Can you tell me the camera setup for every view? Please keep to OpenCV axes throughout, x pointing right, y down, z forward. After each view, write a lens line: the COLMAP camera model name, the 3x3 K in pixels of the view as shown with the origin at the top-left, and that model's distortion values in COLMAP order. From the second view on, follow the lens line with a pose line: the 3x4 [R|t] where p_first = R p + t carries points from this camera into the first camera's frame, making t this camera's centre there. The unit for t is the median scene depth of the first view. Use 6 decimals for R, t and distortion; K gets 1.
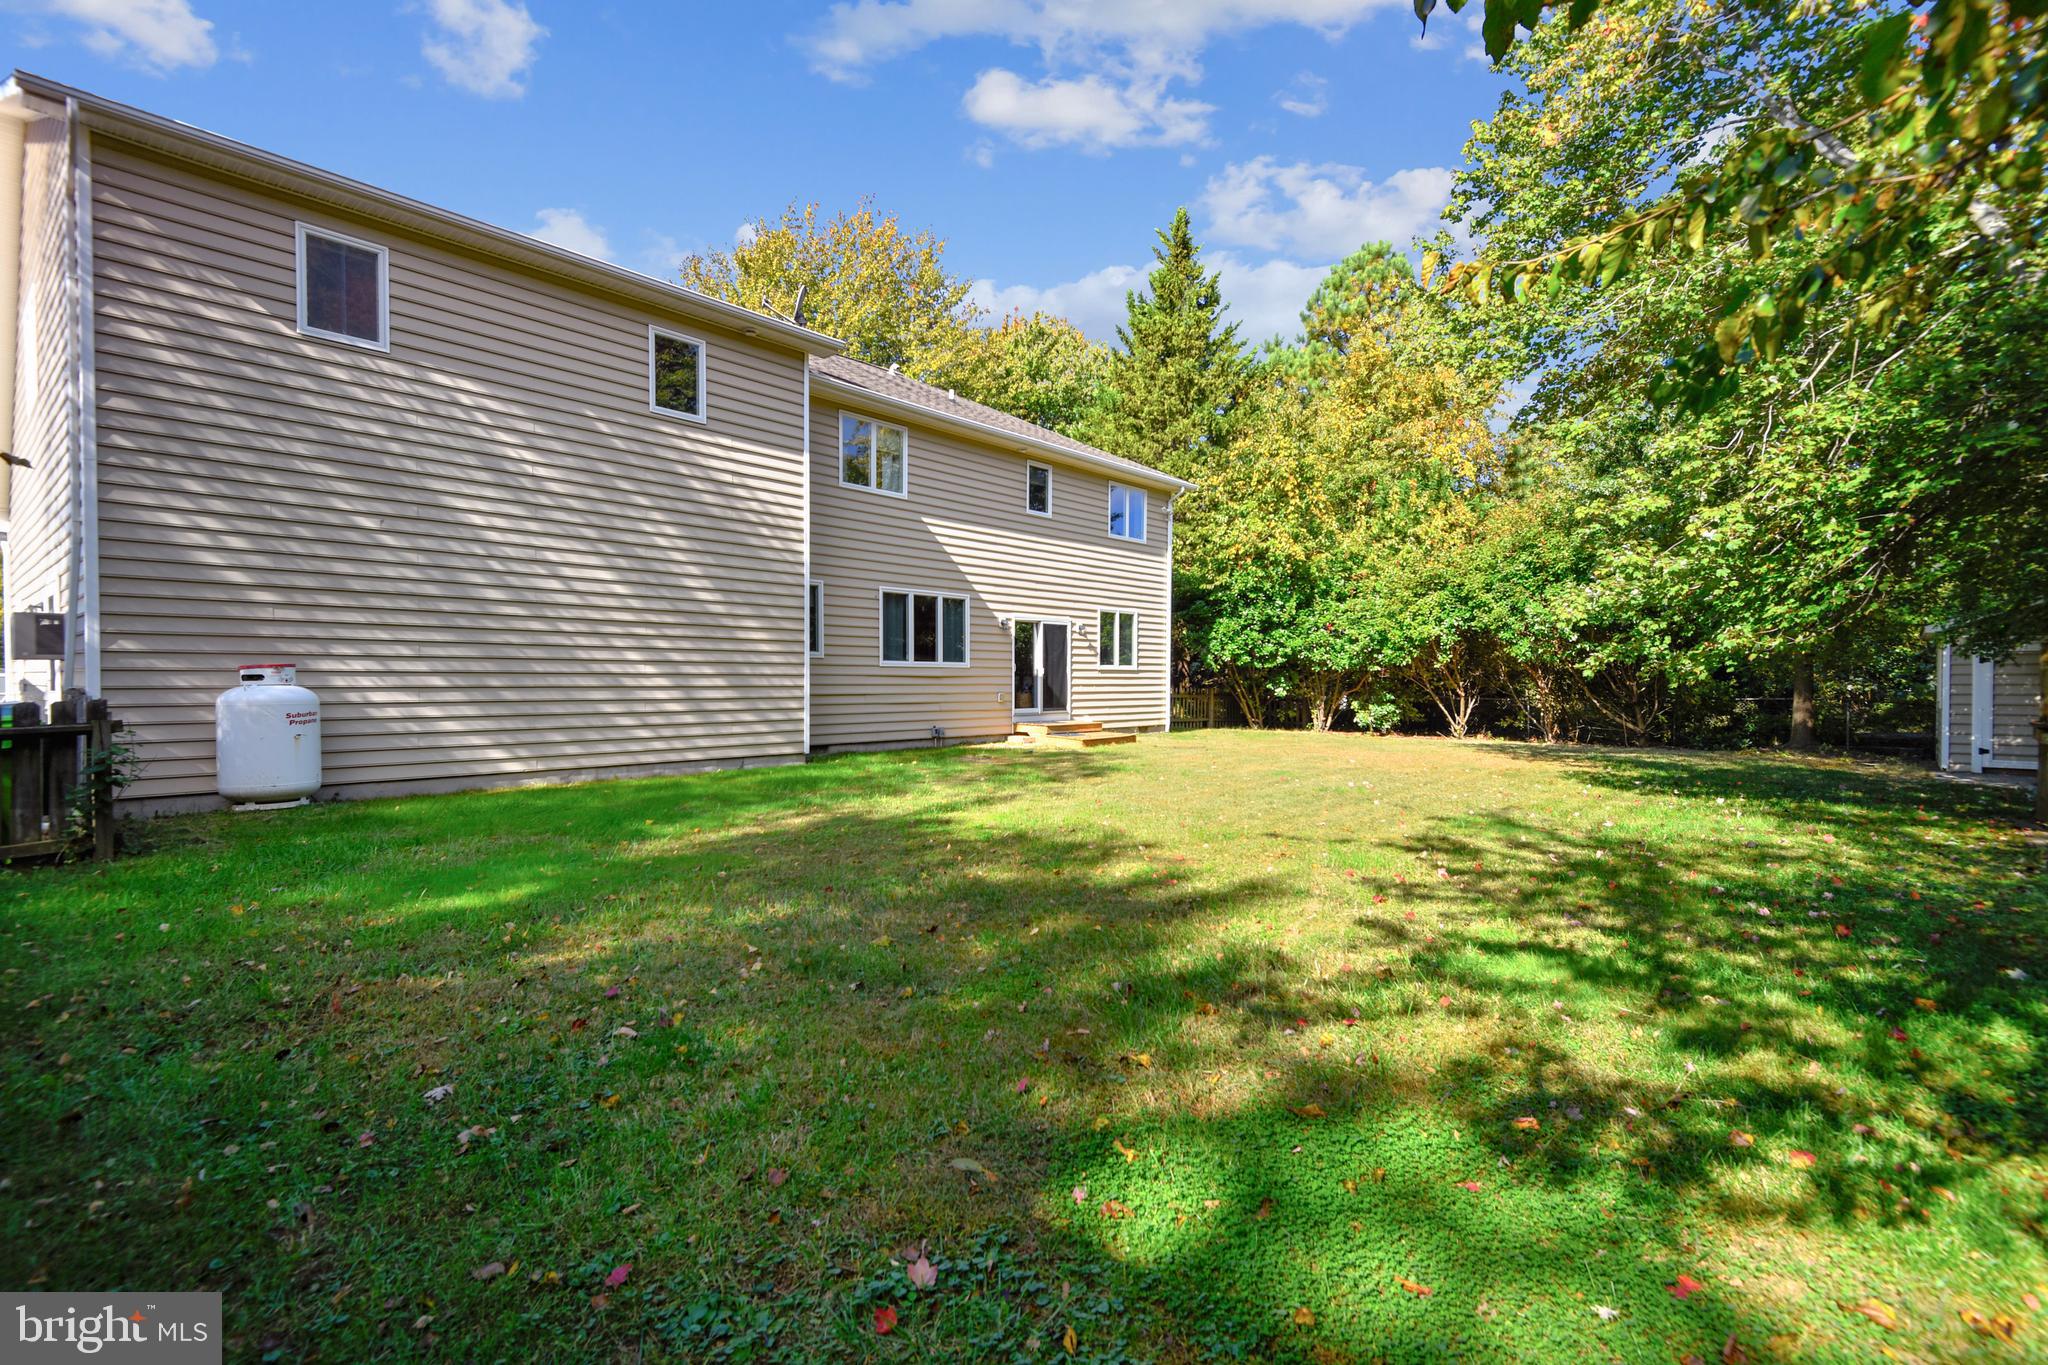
lens RADIAL K [[958.0, 0, 1024.0], [0, 958.0, 682.5], [0, 0, 1]] dist [0.021415, -0.000056]
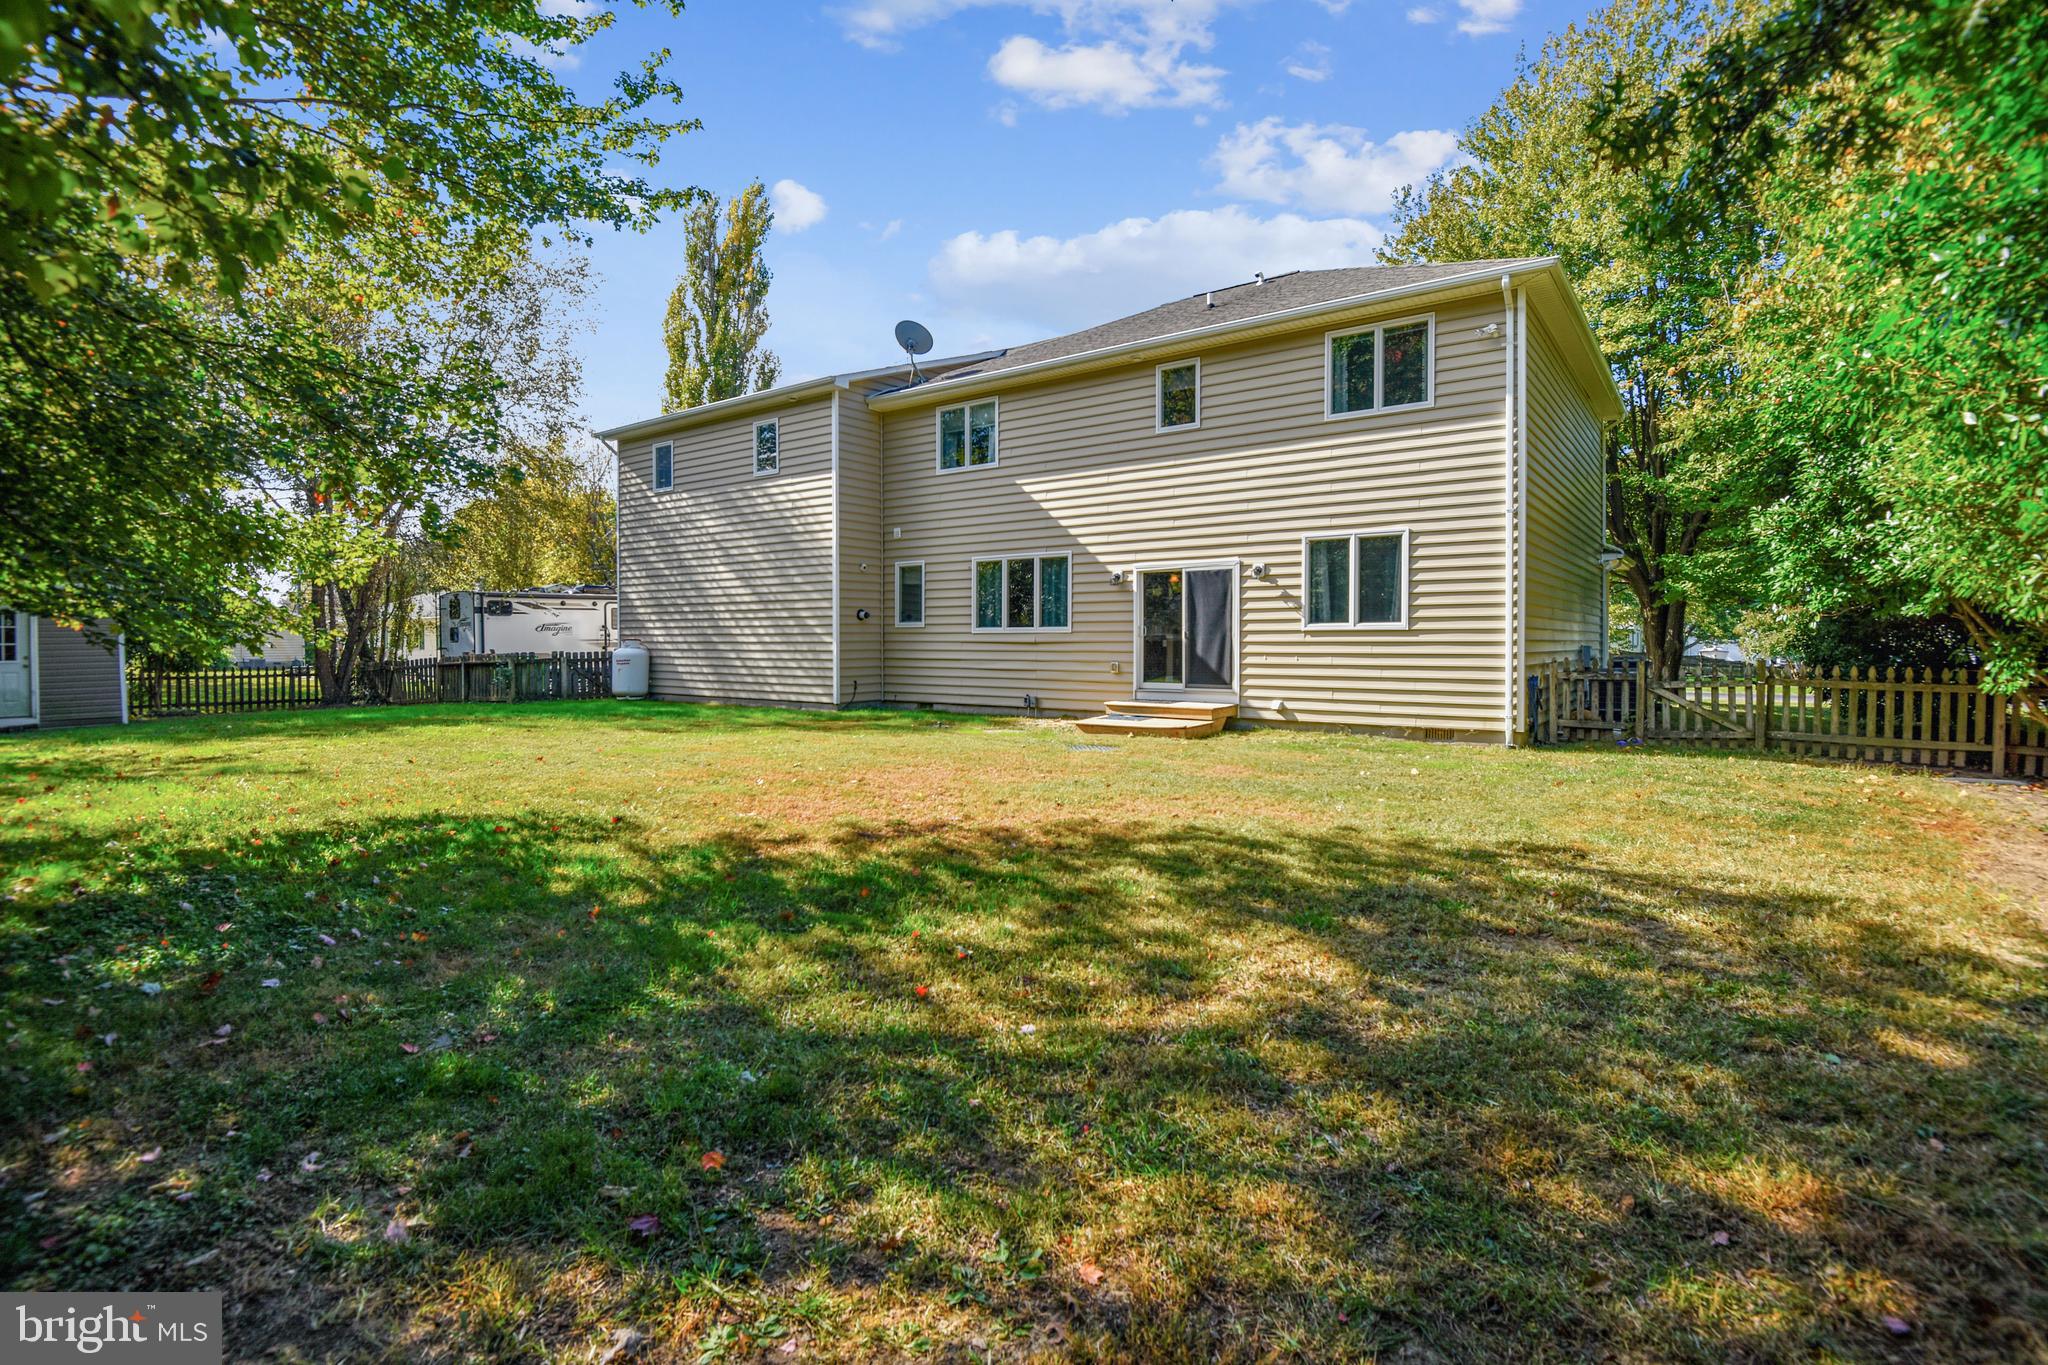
lens RADIAL K [[963.7, 0, 1023.3], [0, 963.7, 656.9], [0, 0, 1]] dist [-0.030382, -0.017158]
pose [[0.080497, 0.006945, -0.996731, 0.732900], [-0.007117, 0.999954, 0.006393, 0.001473], [0.996729, 0.006580, 0.080542, 0.780843]]
